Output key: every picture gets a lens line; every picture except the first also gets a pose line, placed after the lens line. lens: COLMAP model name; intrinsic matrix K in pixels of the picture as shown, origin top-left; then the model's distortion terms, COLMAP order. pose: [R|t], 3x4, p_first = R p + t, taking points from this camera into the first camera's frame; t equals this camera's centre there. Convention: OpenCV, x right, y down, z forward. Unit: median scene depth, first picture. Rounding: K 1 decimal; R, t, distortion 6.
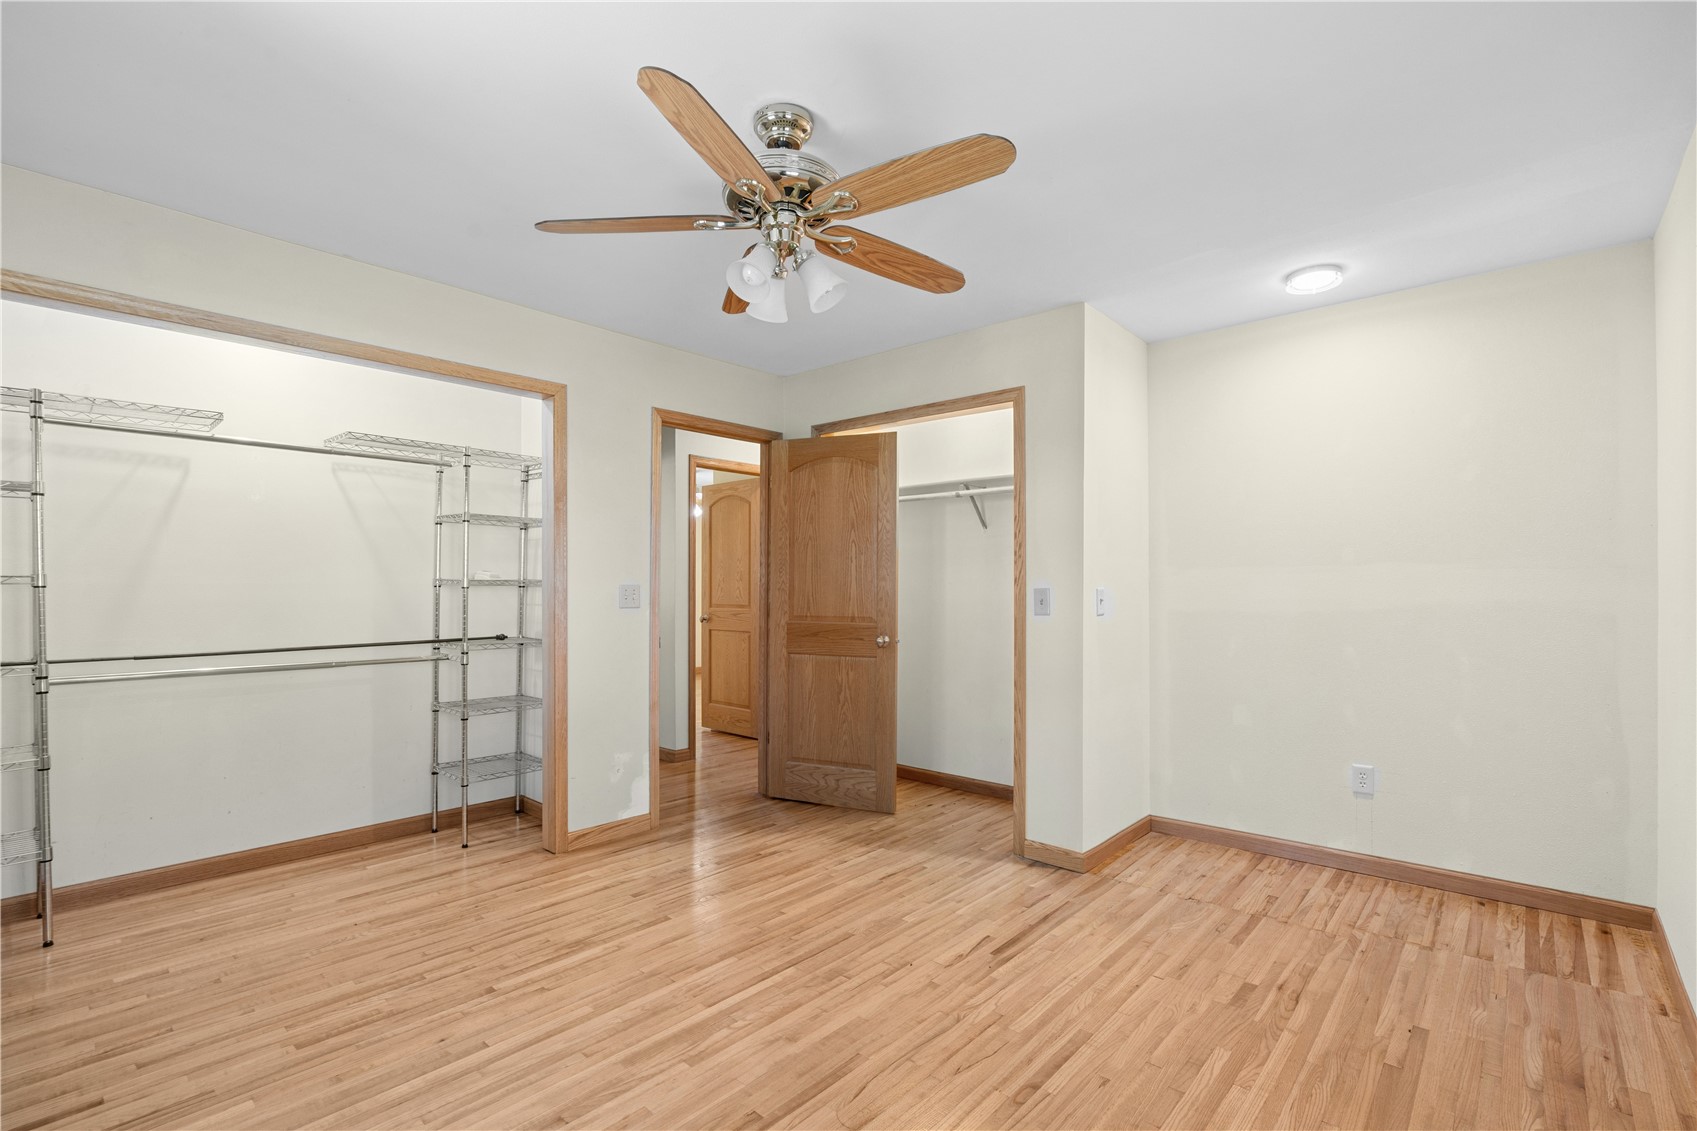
lens RADIAL K [[765.2, 0, 847.6], [0, 765.2, 566.7], [0, 0, 1]] dist [-0.011853, 0.000693]
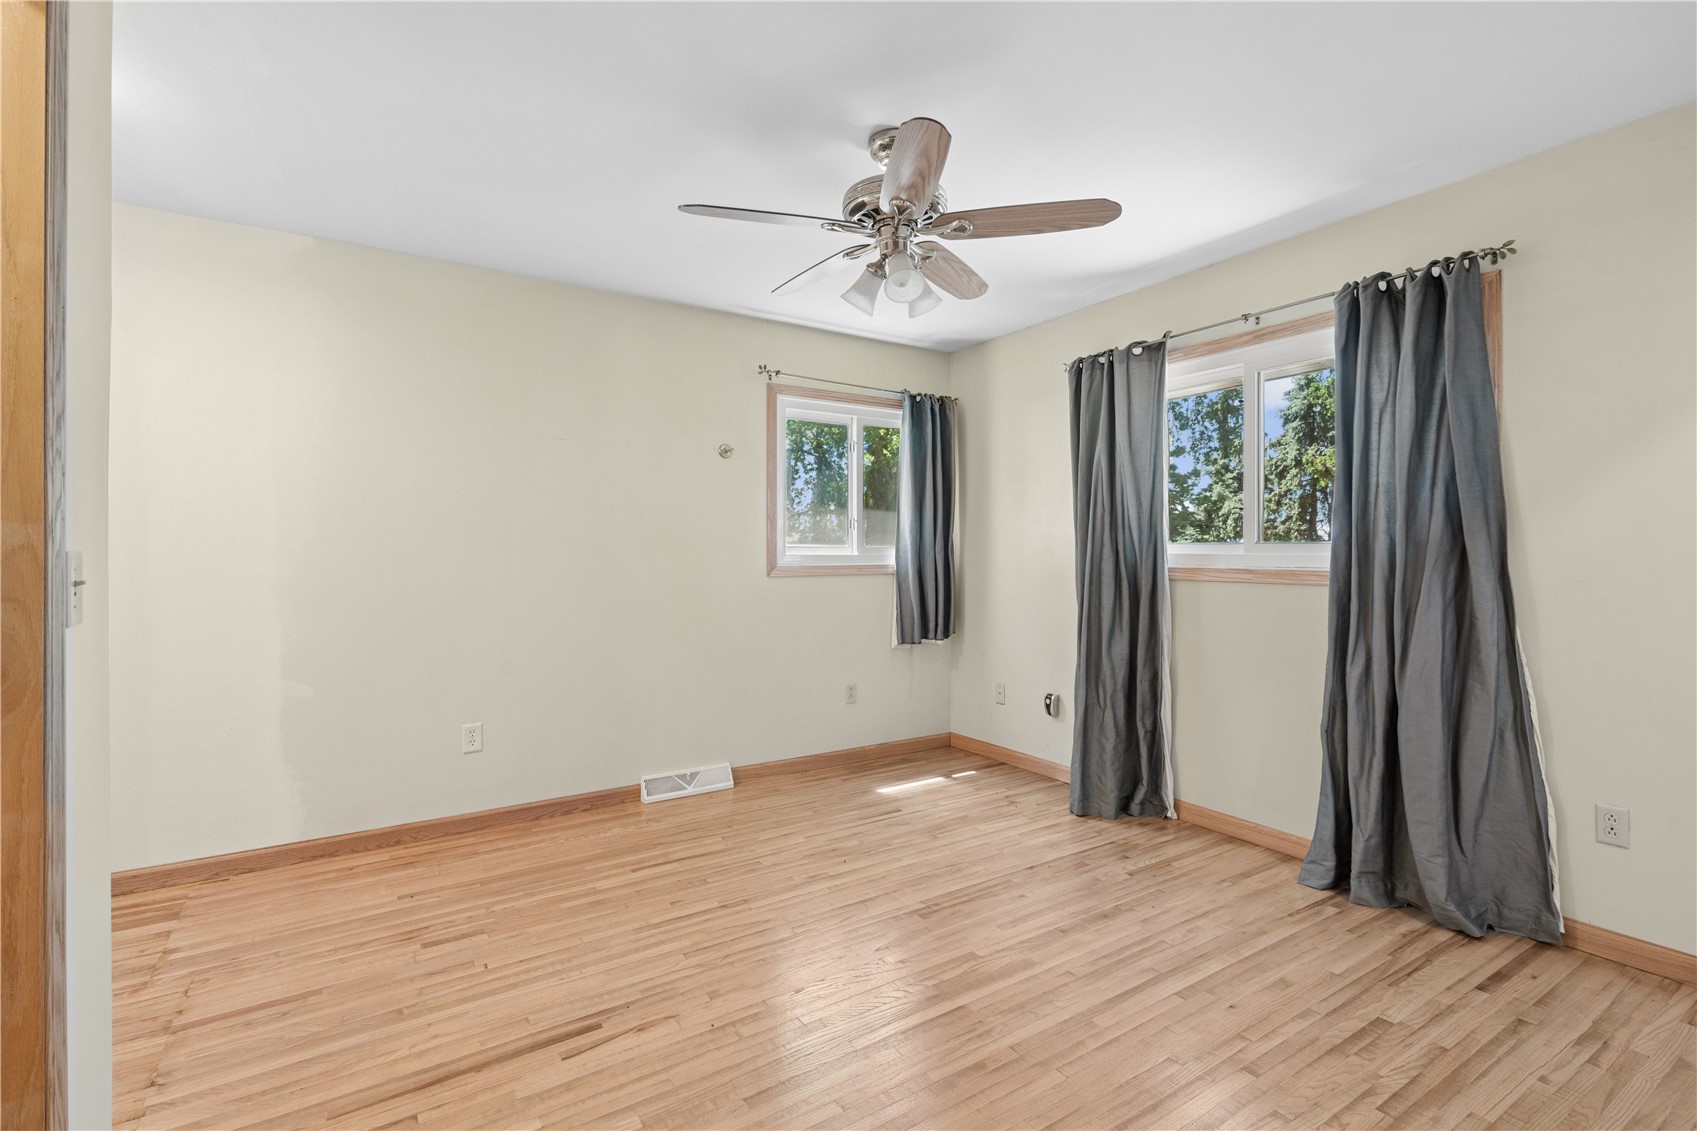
lens RADIAL K [[765.2, 0, 847.6], [0, 765.2, 566.7], [0, 0, 1]] dist [-0.011853, 0.000693]
pose [[-0.962577, -0.002433, 0.270999, -0.311677], [-0.003428, 0.999989, -0.003198, 0.056436], [-0.270988, -0.004007, -0.962574, 2.029155]]
